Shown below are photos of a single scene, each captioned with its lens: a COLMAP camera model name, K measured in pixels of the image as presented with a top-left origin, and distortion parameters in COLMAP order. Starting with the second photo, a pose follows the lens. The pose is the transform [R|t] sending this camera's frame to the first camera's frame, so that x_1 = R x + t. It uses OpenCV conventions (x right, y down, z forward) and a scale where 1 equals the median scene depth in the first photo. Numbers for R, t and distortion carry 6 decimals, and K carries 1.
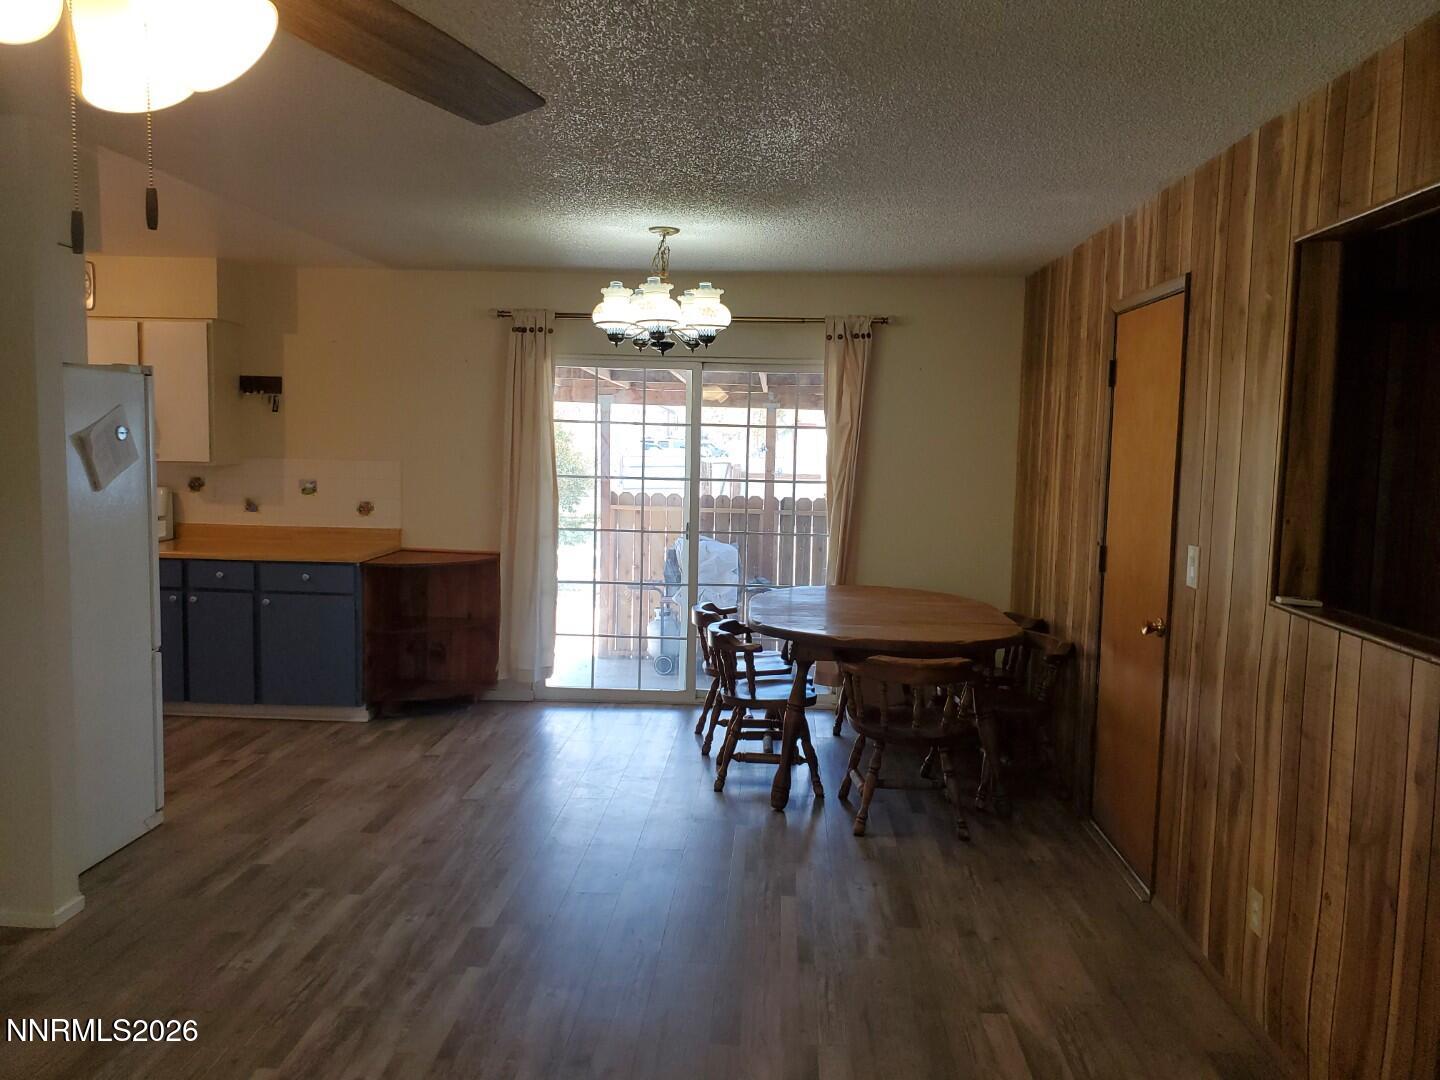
lens RADIAL K [[1136.4, 0, 711.0], [0, 1136.4, 531.3], [0, 0, 1]] dist [0.042180, 0.005674]
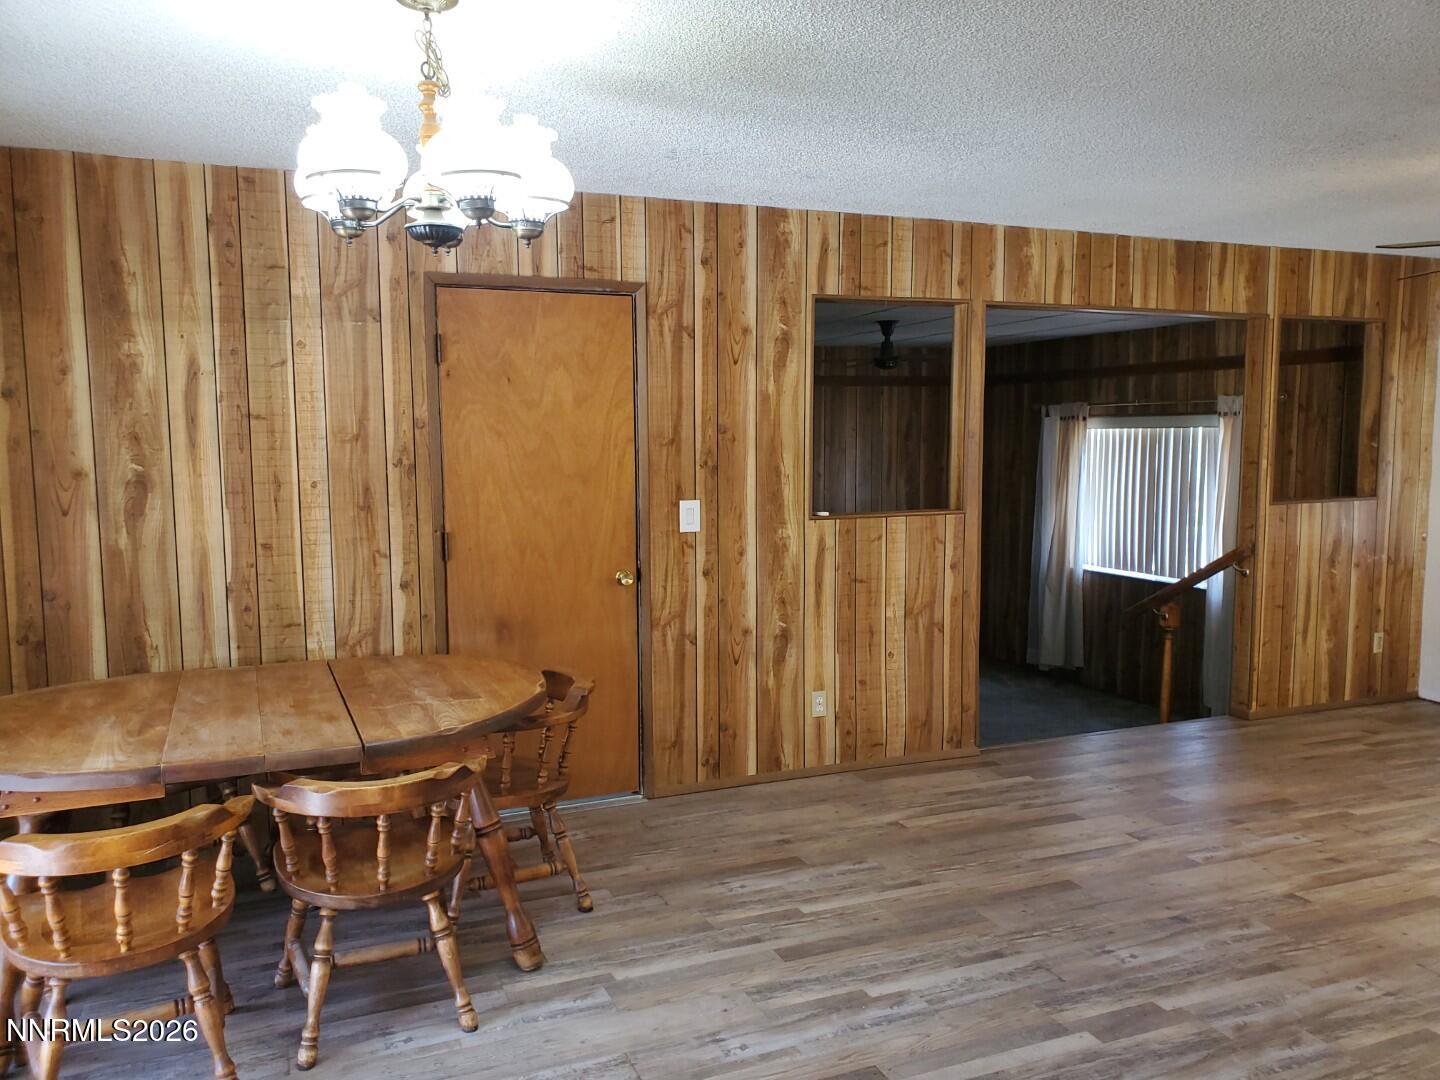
lens RADIAL K [[1144.8, 0, 729.9], [0, 1144.8, 525.2], [0, 0, 1]] dist [0.035999, -0.012536]
pose [[-0.451878, -0.092411, 0.887280, -0.529633], [0.073109, 0.987438, 0.140076, -0.095520], [-0.889079, 0.128166, -0.439446, 1.060398]]
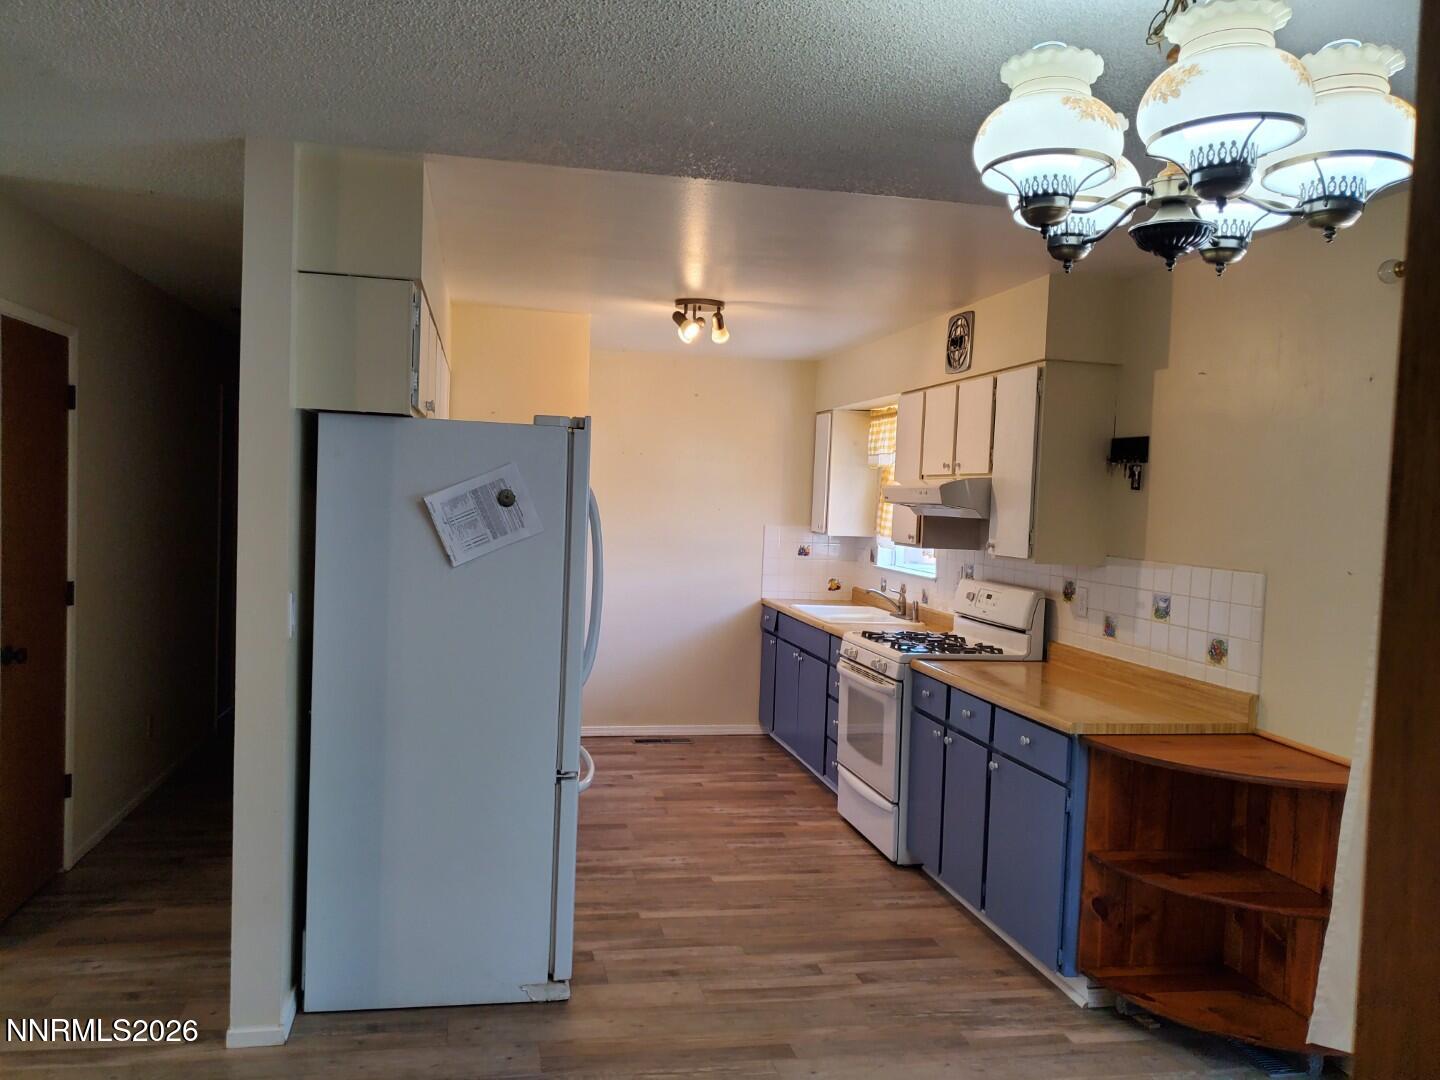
lens RADIAL K [[1135.0, 0, 703.4], [0, 1135.0, 553.8], [0, 0, 1]] dist [0.025299, -0.006238]
pose [[0.253413, 0.037368, -0.966636, 0.242030], [-0.116274, 0.993186, 0.007912, -0.054721], [0.960345, 0.110389, 0.256031, 0.744387]]
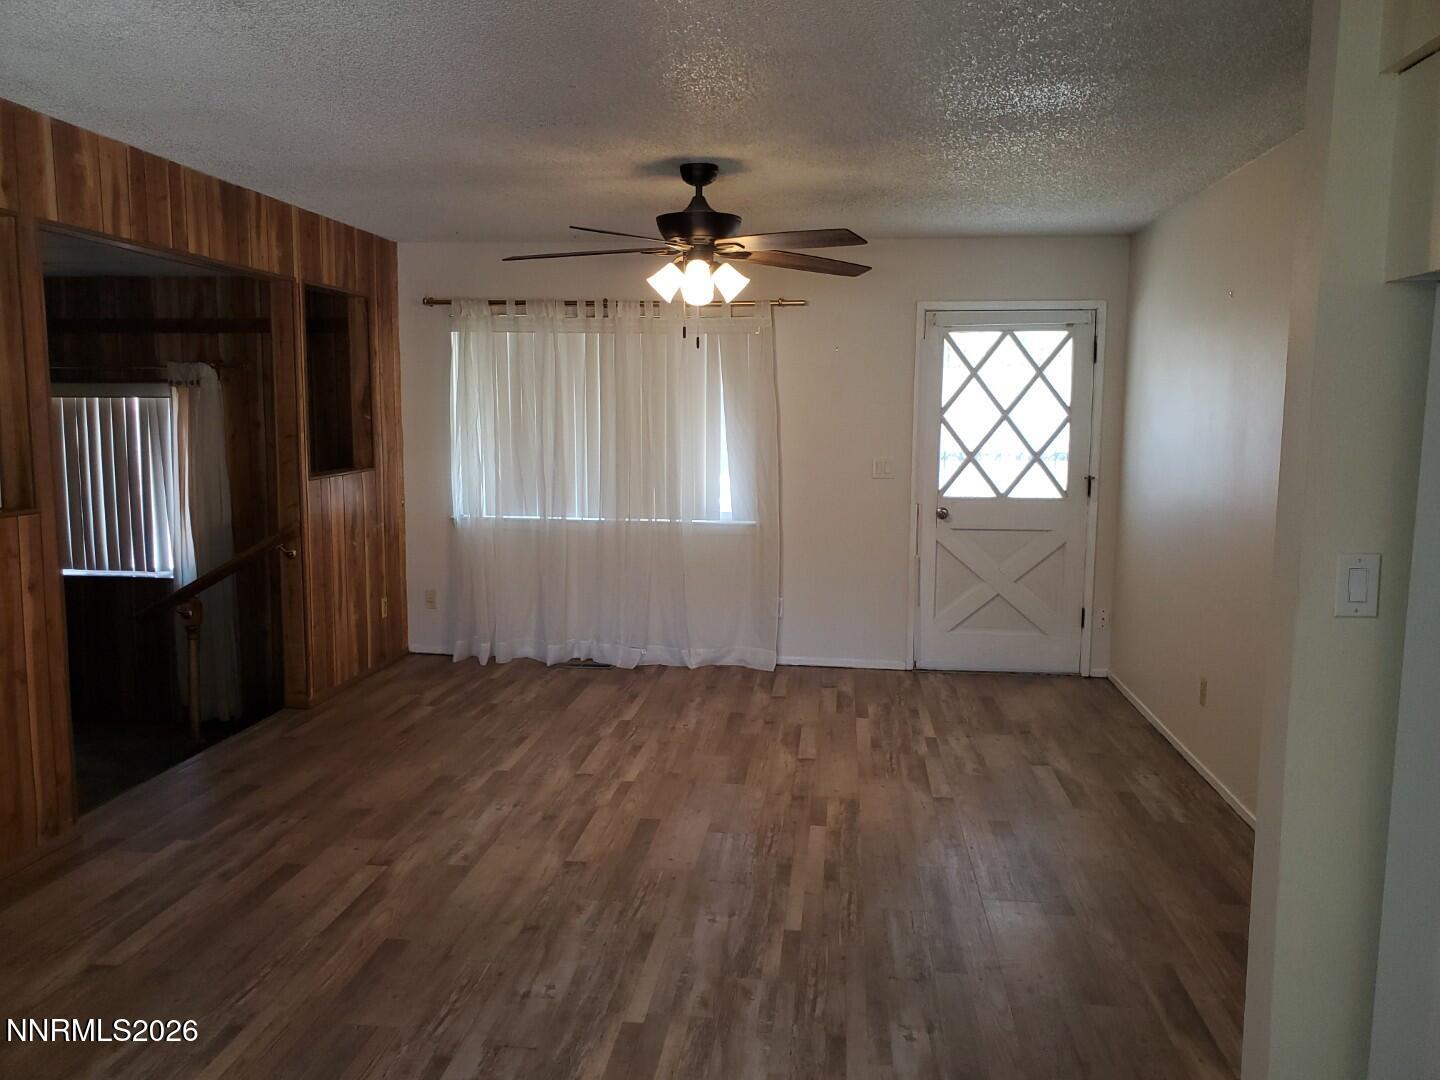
lens RADIAL K [[1130.9, 0, 725.2], [0, 1130.9, 524.5], [0, 0, 1]] dist [0.013900, 0.006325]
pose [[-0.998647, -0.033073, 0.040123, -0.187537], [-0.024712, 0.980810, 0.193395, -0.091770], [-0.045749, 0.192142, -0.980300, 1.118303]]
